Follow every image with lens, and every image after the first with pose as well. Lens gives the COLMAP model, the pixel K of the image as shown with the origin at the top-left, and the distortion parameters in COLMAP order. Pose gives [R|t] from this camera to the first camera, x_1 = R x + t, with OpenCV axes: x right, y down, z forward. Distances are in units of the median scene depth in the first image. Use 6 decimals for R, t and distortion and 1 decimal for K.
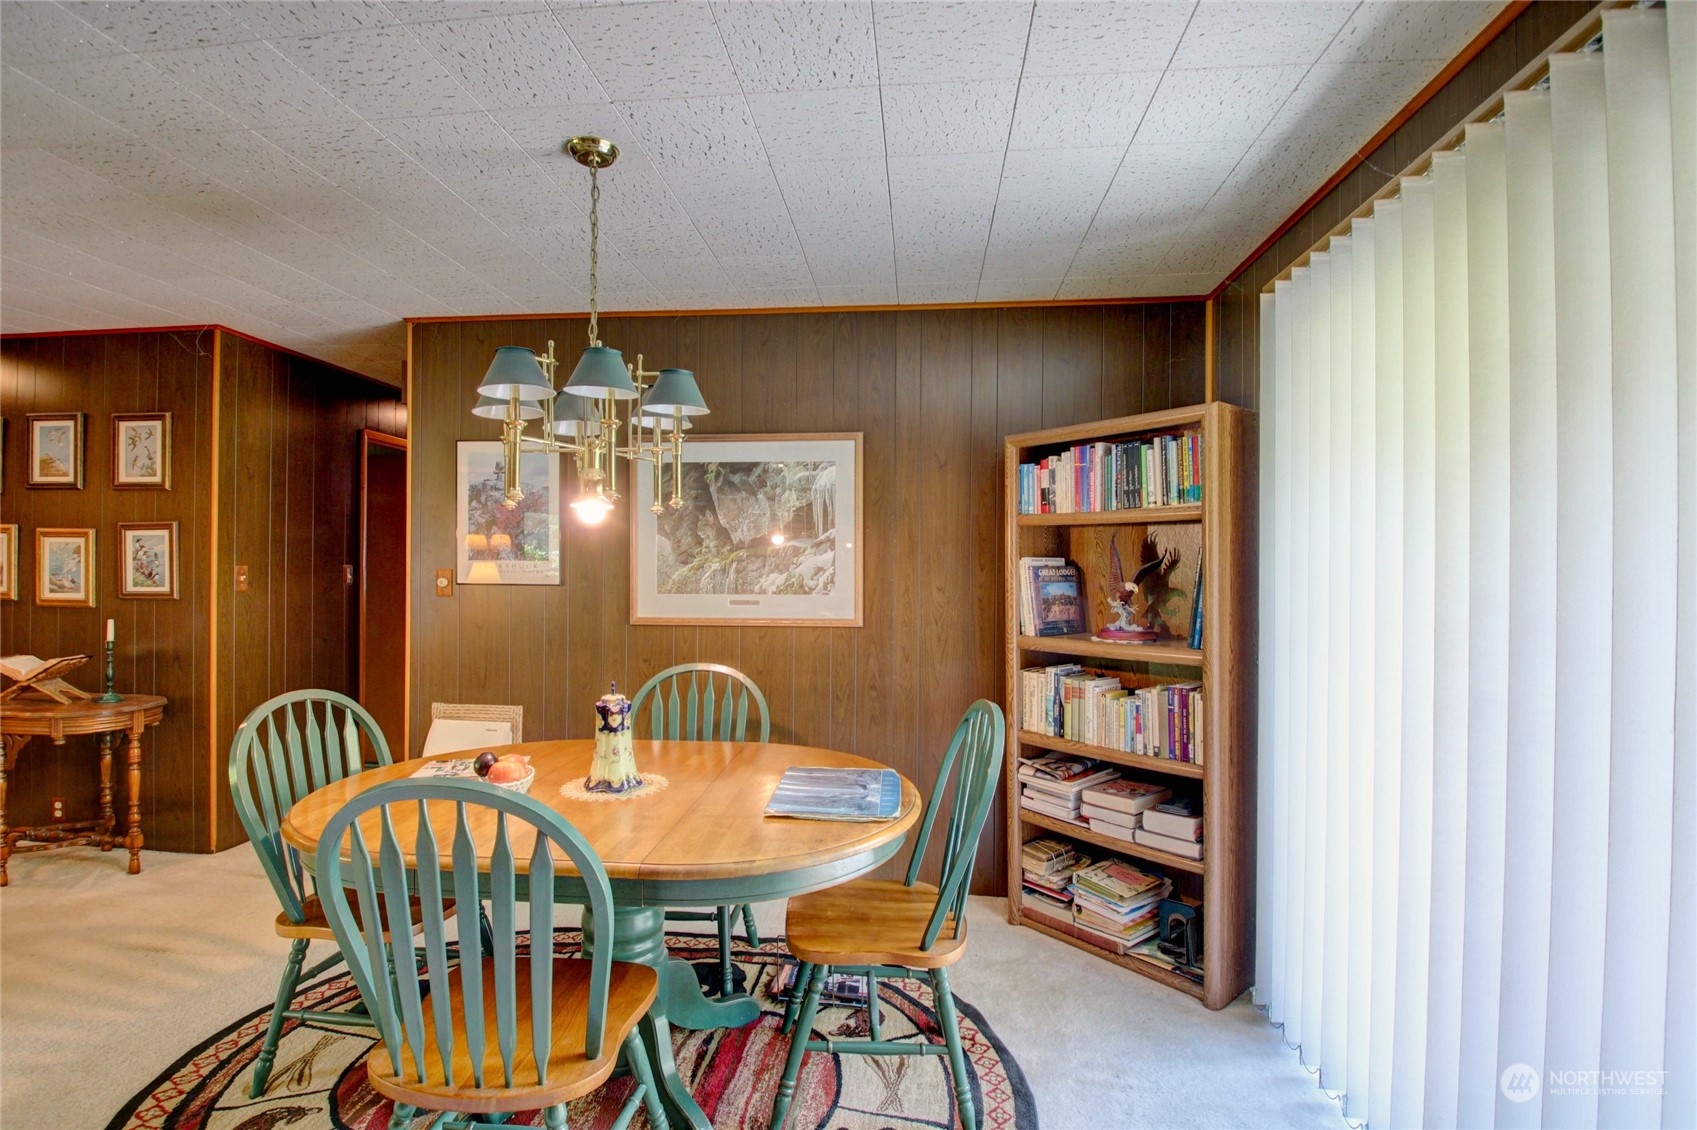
lens RADIAL K [[783.9, 0, 842.8], [0, 783.9, 570.6], [0, 0, 1]] dist [0.000112, -0.017497]
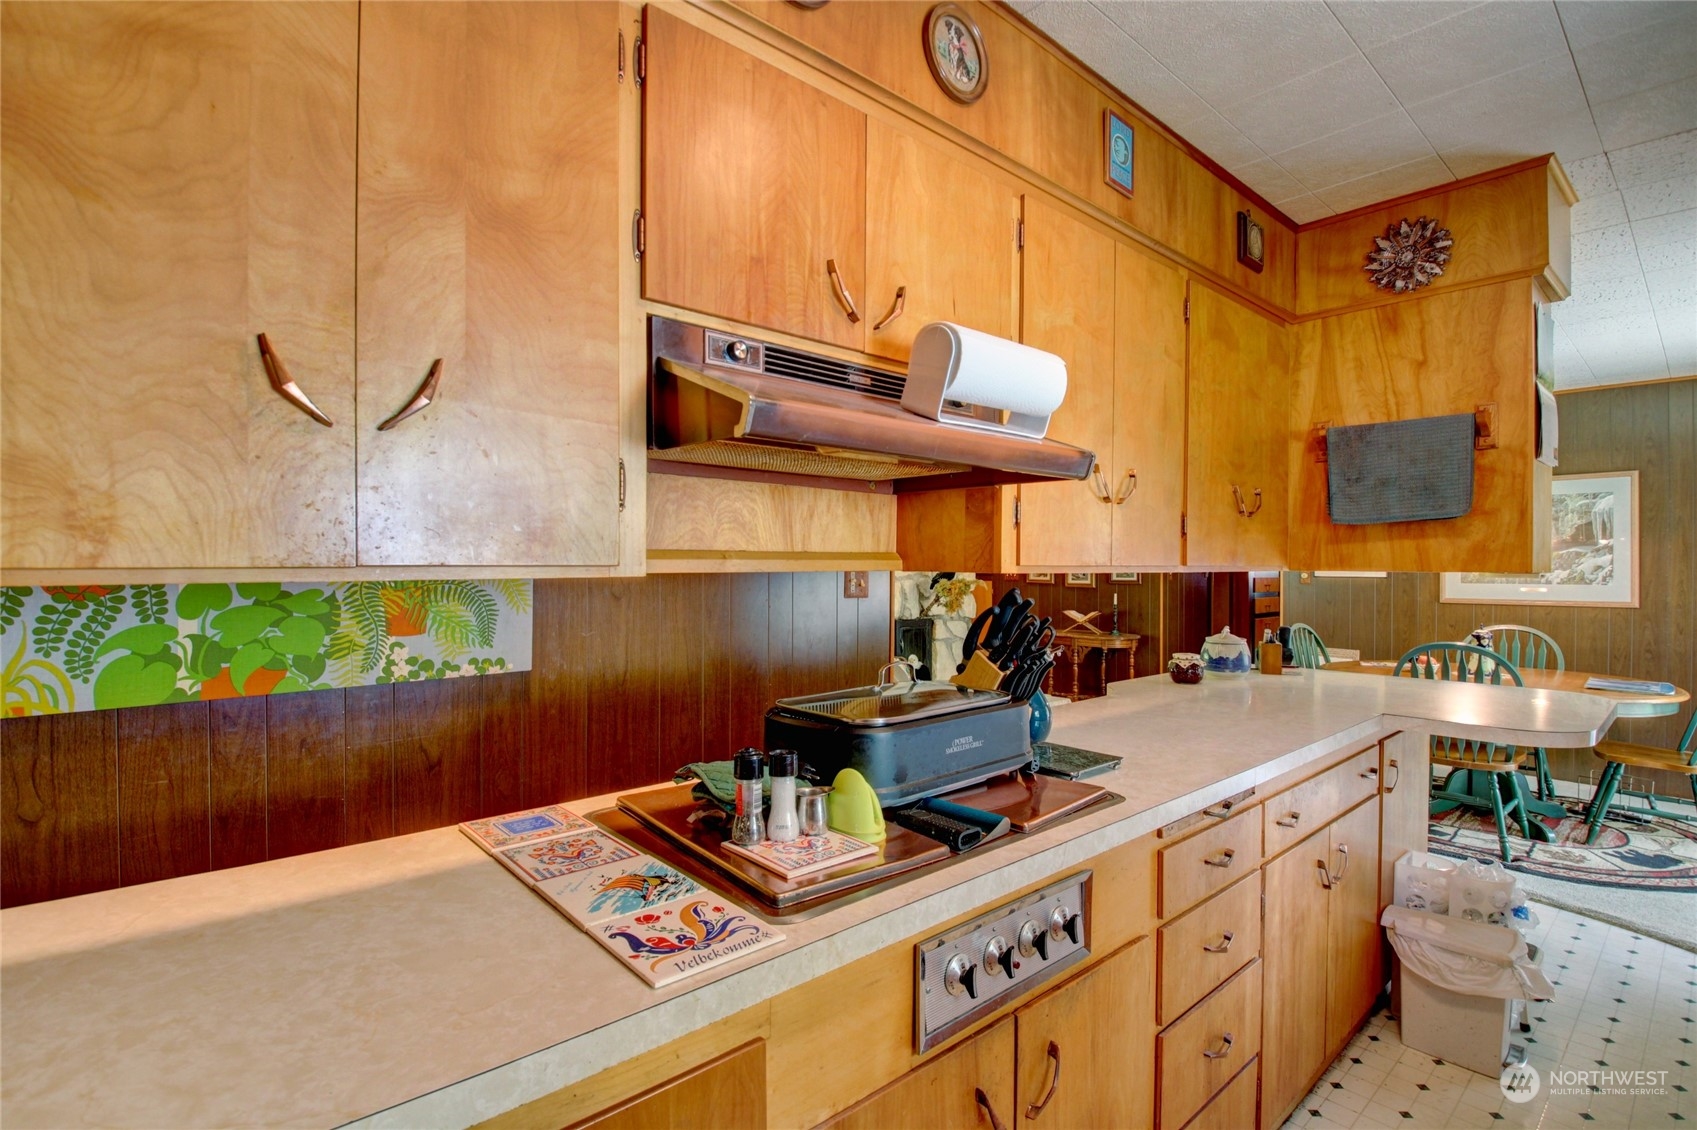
lens RADIAL K [[783.9, 0, 842.8], [0, 783.9, 570.6], [0, 0, 1]] dist [0.000112, -0.017497]
pose [[0.731030, -0.002471, -0.682341, -0.078472], [0.004574, 0.999989, 0.001278, -0.003538], [0.682330, -0.004056, 0.731033, -0.985556]]
